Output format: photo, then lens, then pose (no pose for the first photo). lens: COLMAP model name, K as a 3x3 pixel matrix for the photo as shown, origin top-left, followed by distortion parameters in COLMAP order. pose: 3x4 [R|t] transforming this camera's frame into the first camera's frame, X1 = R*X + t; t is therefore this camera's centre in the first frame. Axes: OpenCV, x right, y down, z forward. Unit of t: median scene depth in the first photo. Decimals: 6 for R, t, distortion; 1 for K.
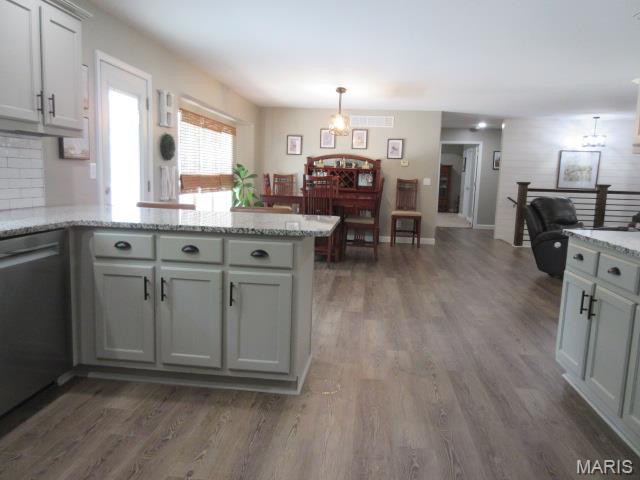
lens RADIAL K [[475.2, 0, 320.0], [0, 475.2, 239.4], [0, 0, 1]] dist [-0.006427, -0.001306]
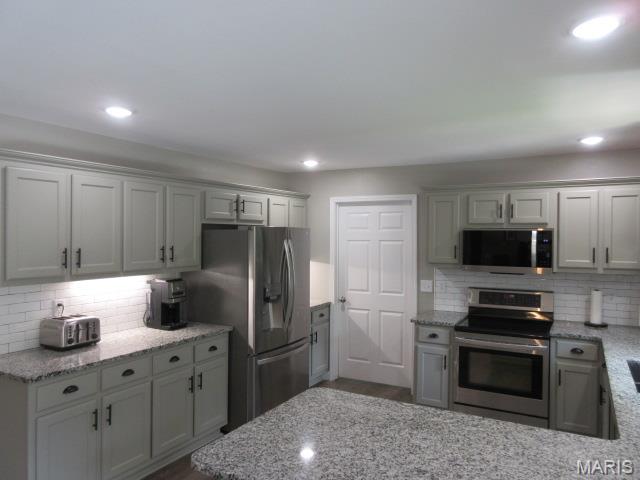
lens RADIAL K [[475.2, 0, 325.6], [0, 475.2, 243.1], [0, 0, 1]] dist [-0.006427, -0.001306]
pose [[-0.924618, -0.054442, 0.376986, -0.373469], [0.005717, 0.987638, 0.156649, -0.484829], [-0.380854, 0.146996, -0.912876, 1.879927]]
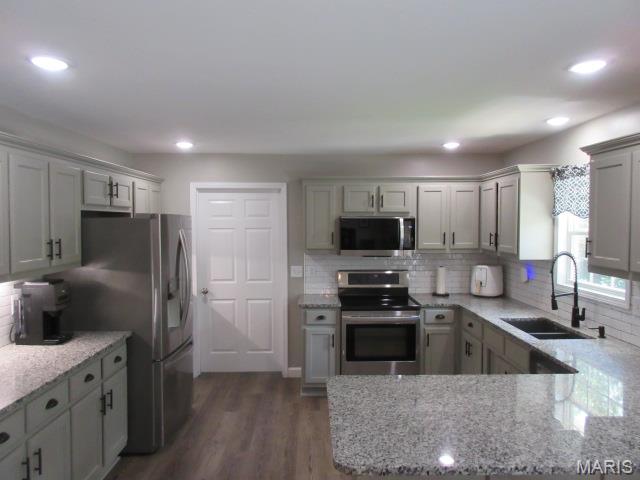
lens RADIAL K [[475.2, 0, 326.8], [0, 475.2, 241.2], [0, 0, 1]] dist [-0.006427, -0.001306]
pose [[-0.989635, -0.037801, -0.138538, 0.168857], [-0.061011, 0.984011, 0.167332, -0.477124], [0.129998, 0.174050, -0.976118, 1.949439]]
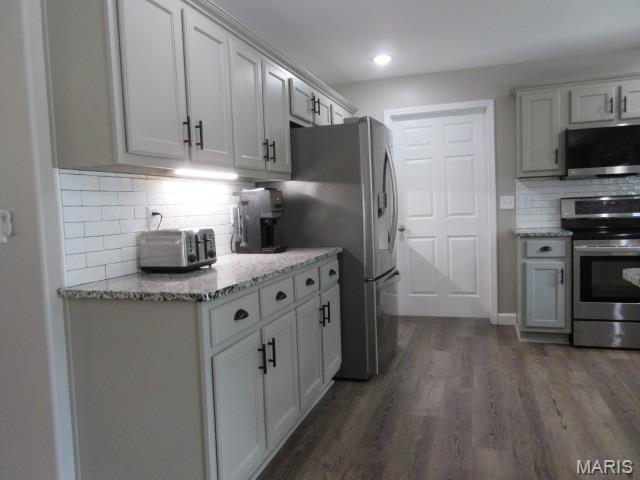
lens RADIAL K [[475.2, 0, 325.2], [0, 475.2, 241.9], [0, 0, 1]] dist [-0.006427, -0.001306]
pose [[-0.979230, -0.016993, 0.202041, 0.322341], [0.027214, 0.976449, 0.214026, -0.235003], [-0.200919, 0.215079, -0.955705, 1.801588]]
